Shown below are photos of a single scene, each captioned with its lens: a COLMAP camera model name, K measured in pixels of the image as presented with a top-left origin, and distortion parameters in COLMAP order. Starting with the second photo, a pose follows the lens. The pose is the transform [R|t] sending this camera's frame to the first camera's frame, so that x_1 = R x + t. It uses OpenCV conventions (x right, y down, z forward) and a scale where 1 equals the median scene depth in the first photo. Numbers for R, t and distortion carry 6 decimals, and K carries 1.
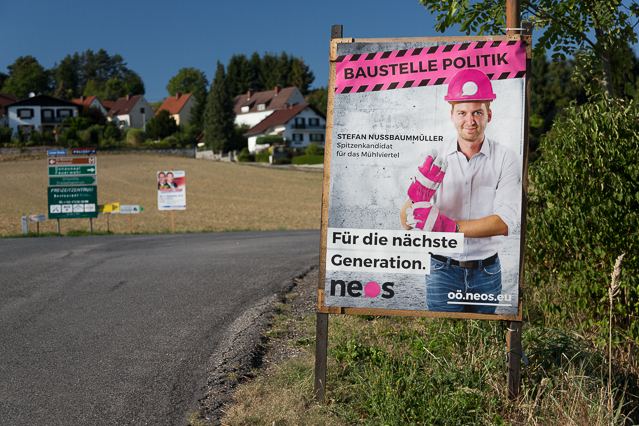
lens RADIAL K [[1012.5, 0, 319.8], [0, 1012.5, 212.7], [0, 0, 1]] dist [0.062624, 0.000000]
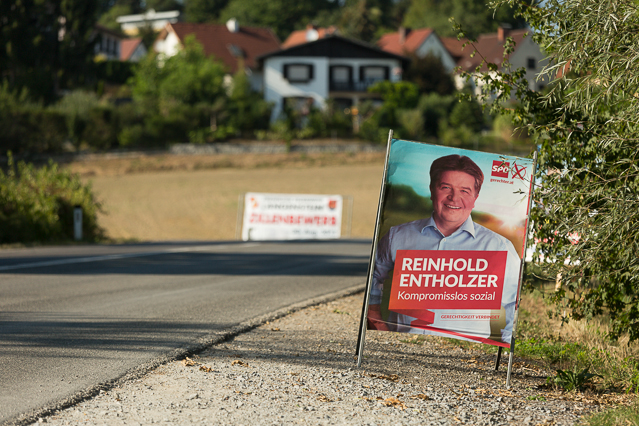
lens RADIAL K [[2778.9, 0, 319.5], [0, 2778.9, 212.3], [0, 0, 1]] dist [-1.716318, 0.000000]
pose [[0.968155, 0.039810, -0.247166, 0.056023], [-0.049235, 0.998272, -0.032066, 0.012975], [0.245463, 0.043214, 0.968442, -0.296492]]
